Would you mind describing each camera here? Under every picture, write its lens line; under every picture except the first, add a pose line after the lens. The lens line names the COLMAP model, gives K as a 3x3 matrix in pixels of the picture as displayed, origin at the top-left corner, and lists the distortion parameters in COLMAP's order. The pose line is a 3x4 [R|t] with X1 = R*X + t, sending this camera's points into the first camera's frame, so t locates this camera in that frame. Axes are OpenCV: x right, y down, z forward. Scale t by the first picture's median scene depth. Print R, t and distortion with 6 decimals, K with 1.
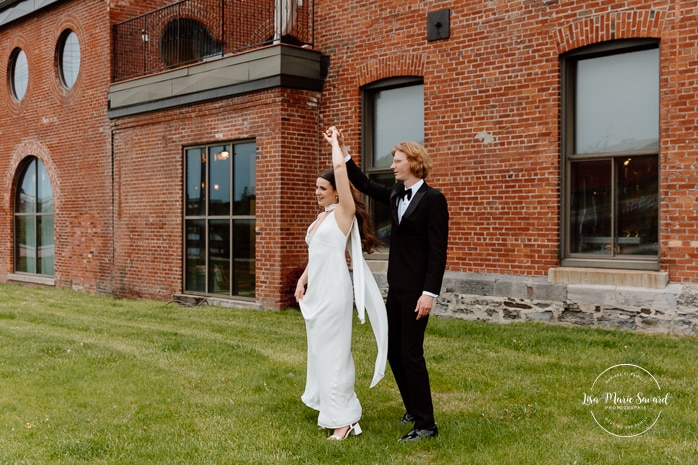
lens RADIAL K [[860.4, 0, 348.6], [0, 860.4, 245.9], [0, 0, 1]] dist [0.008909, -0.012024]
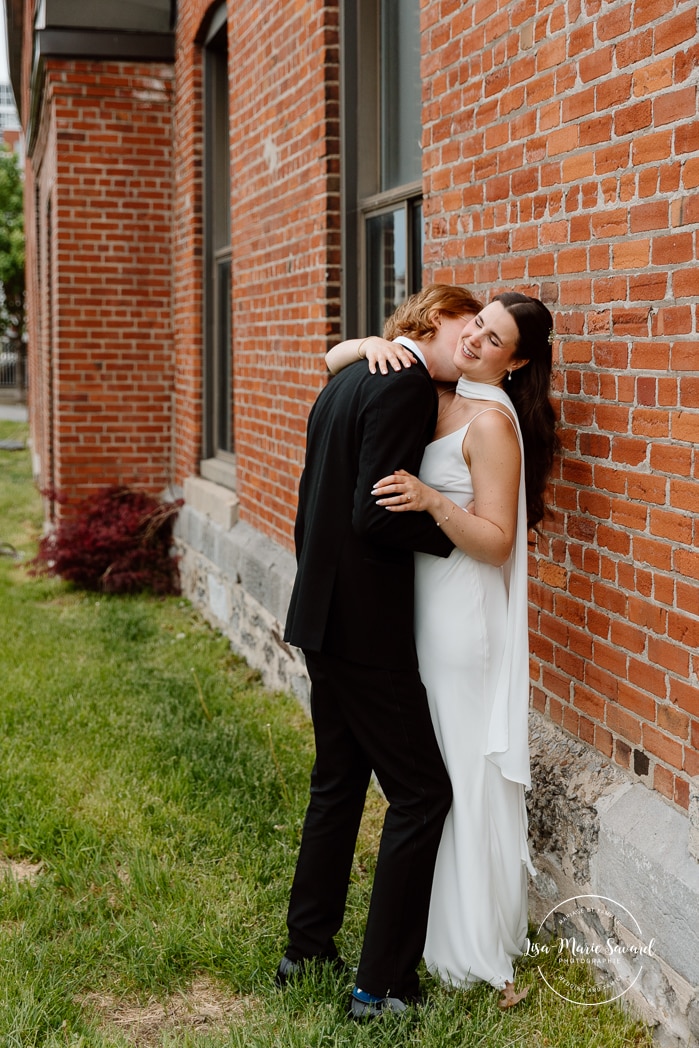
lens RADIAL K [[1530.3, 0, 349.5], [0, 1530.3, 524.0], [0, 0, 1]] dist [0.015597, 0.027894]
pose [[0.868280, 0.064347, -0.491884, 0.419295], [-0.020877, 0.995413, 0.093366, -0.030207], [0.495636, -0.070799, 0.865640, 0.394467]]
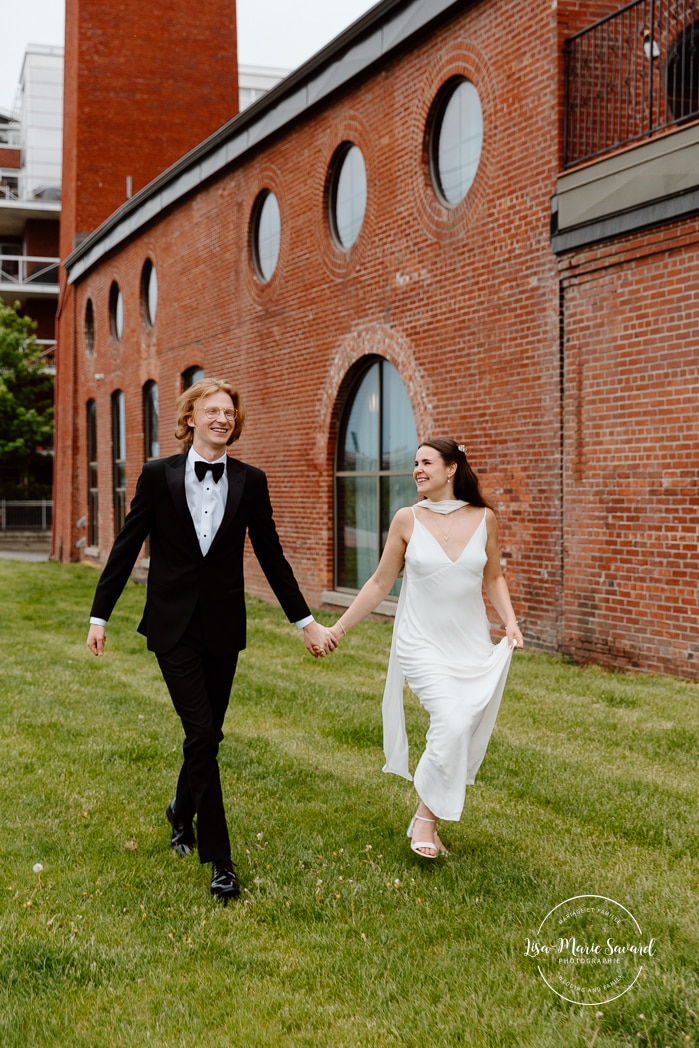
lens RADIAL K [[1345.9, 0, 349.5], [0, 1345.9, 524.0], [0, 0, 1]] dist [-0.008374, -0.003698]
pose [[0.946343, 0.003295, -0.323147, -0.196522], [-0.004027, 0.999991, -0.001595, -0.009948], [0.323139, 0.002811, 0.946347, 0.399590]]
